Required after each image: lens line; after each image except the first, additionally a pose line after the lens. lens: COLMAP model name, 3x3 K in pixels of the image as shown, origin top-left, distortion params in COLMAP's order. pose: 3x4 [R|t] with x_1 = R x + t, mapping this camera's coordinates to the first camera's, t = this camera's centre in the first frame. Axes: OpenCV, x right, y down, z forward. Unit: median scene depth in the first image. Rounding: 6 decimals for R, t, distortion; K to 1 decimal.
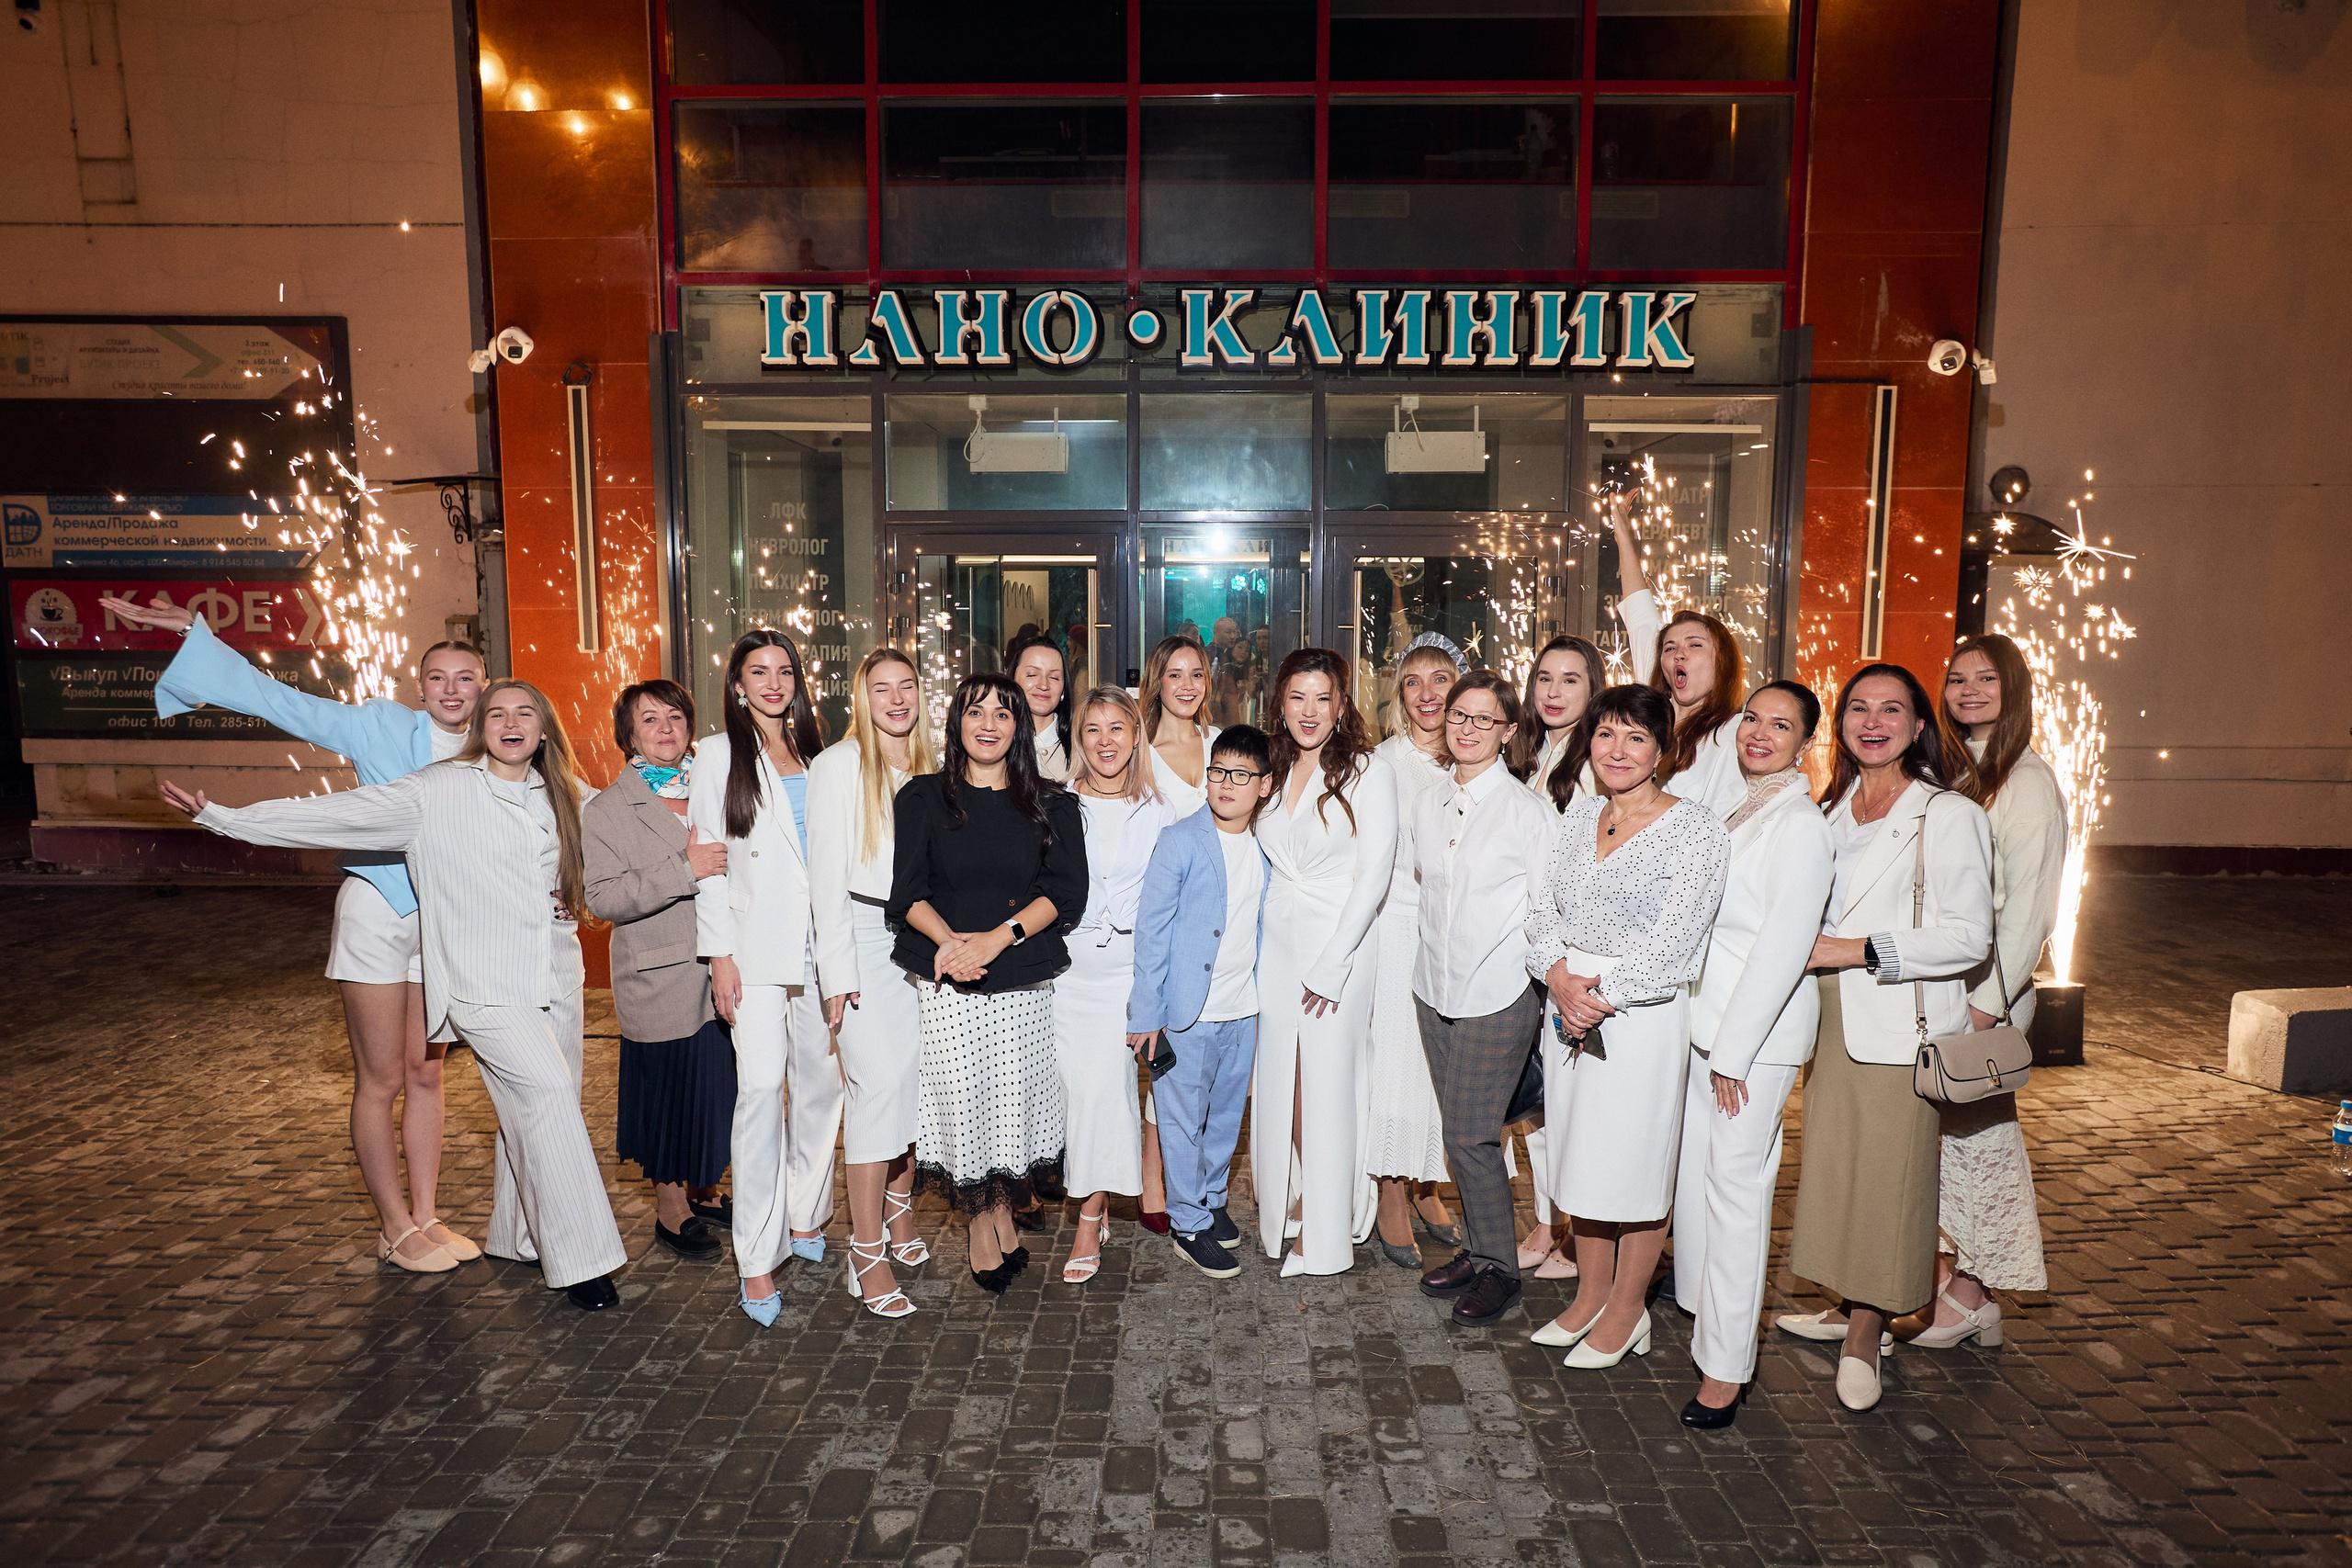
lens RADIAL K [[1377.6, 0, 1188.4], [0, 1377.6, 788.6], [0, 0, 1]] dist [-0.022425, 0.029218]
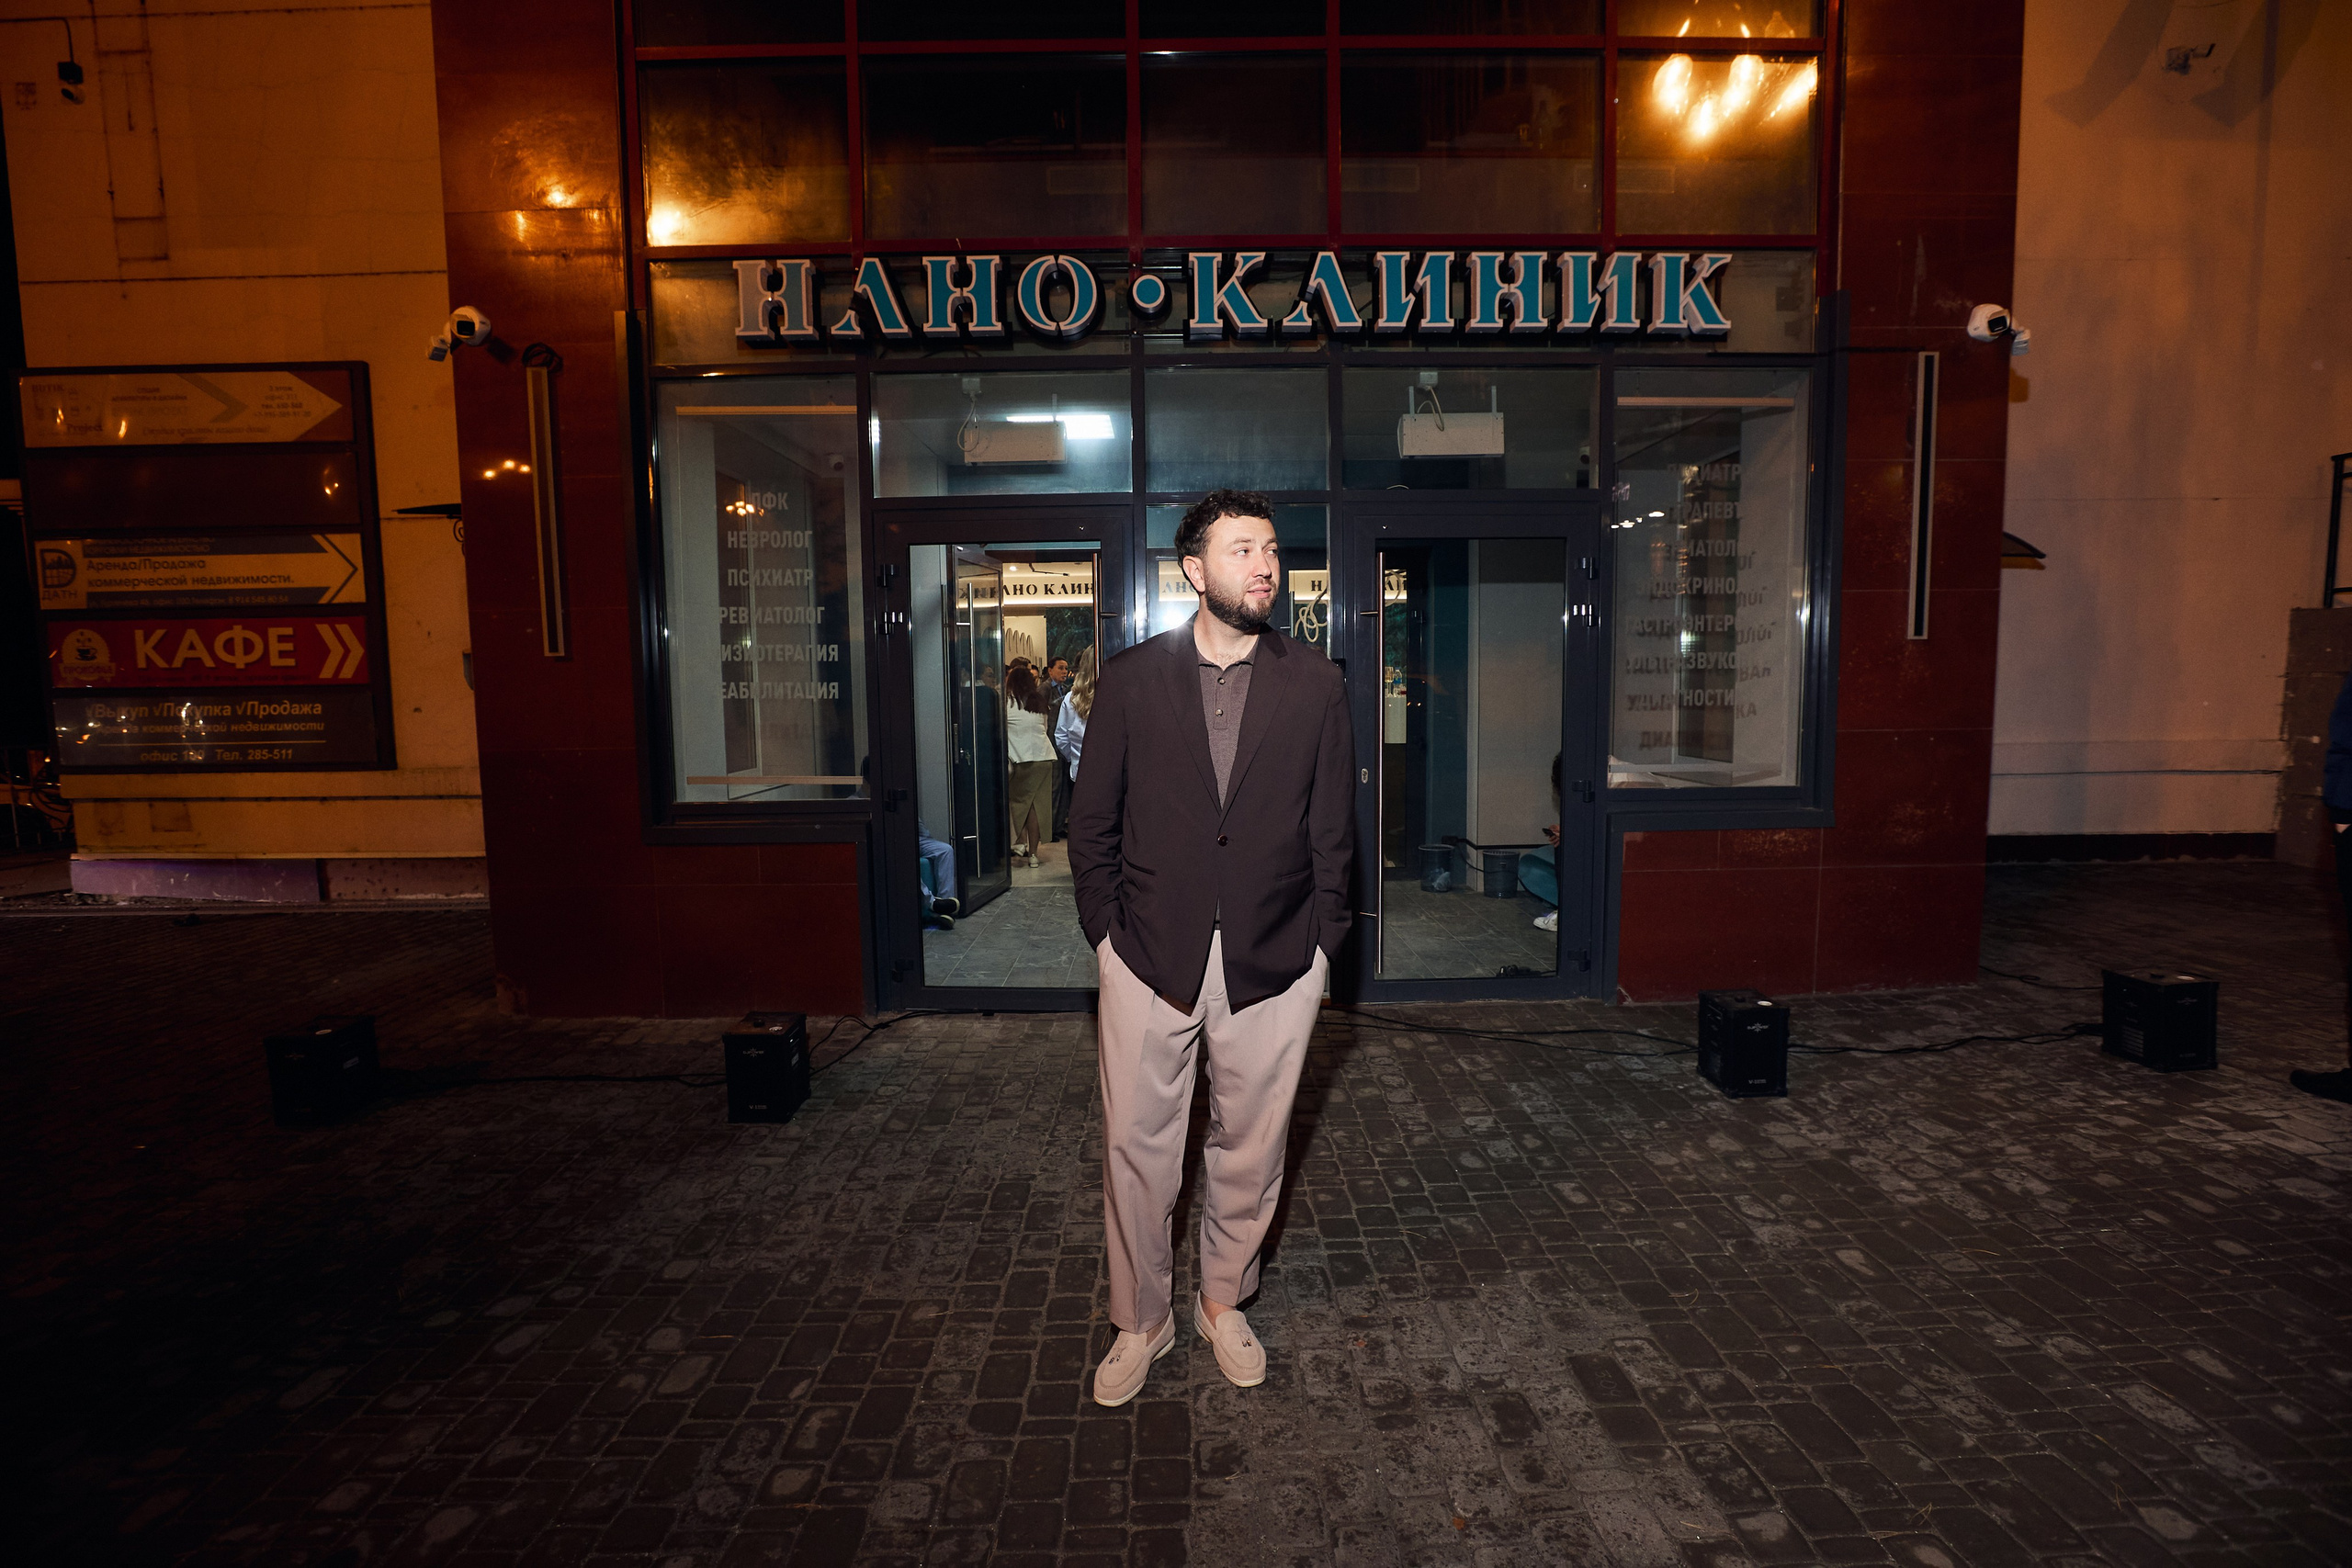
lens RADIAL K [[1083.8, 0, 1188.7], [0, 1083.8, 789.7], [0, 0, 1]] dist [-0.038634, 0.012515]
pose [[0.999372, -0.020097, 0.029199, -0.033506], [0.020823, 0.999476, -0.024796, 0.018979], [-0.028686, 0.025388, 0.999266, 0.284332]]
